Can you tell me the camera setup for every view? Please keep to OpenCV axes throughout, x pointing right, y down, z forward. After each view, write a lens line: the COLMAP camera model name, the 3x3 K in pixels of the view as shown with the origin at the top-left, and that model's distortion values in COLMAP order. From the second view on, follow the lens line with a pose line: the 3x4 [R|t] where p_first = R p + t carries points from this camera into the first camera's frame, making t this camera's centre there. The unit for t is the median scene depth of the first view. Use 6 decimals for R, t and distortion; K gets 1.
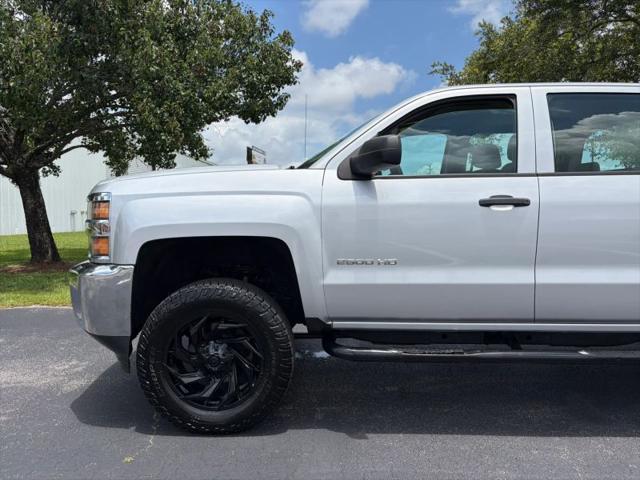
lens RADIAL K [[500.1, 0, 320.0], [0, 500.1, 240.0], [0, 0, 1]] dist [0.007954, -0.006149]
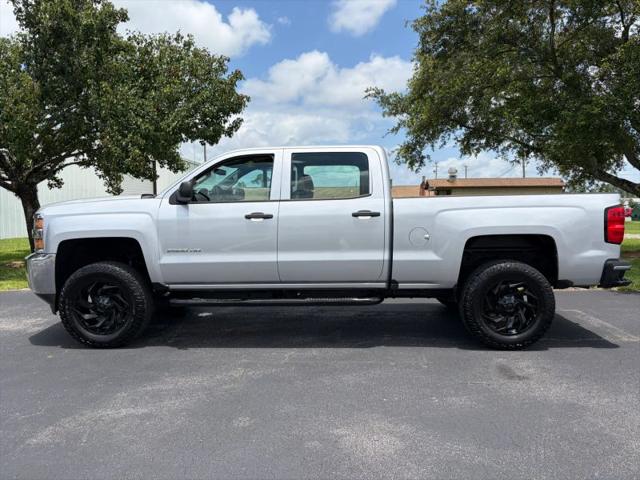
lens RADIAL K [[495.4, 0, 341.9], [0, 495.4, 244.0], [0, 0, 1]] dist [-0.010407, -0.002843]
pose [[0.999920, -0.012434, 0.002155, 0.628779], [0.012409, 0.999861, 0.011091, 0.007737], [-0.002292, -0.011064, 0.999936, -0.745019]]
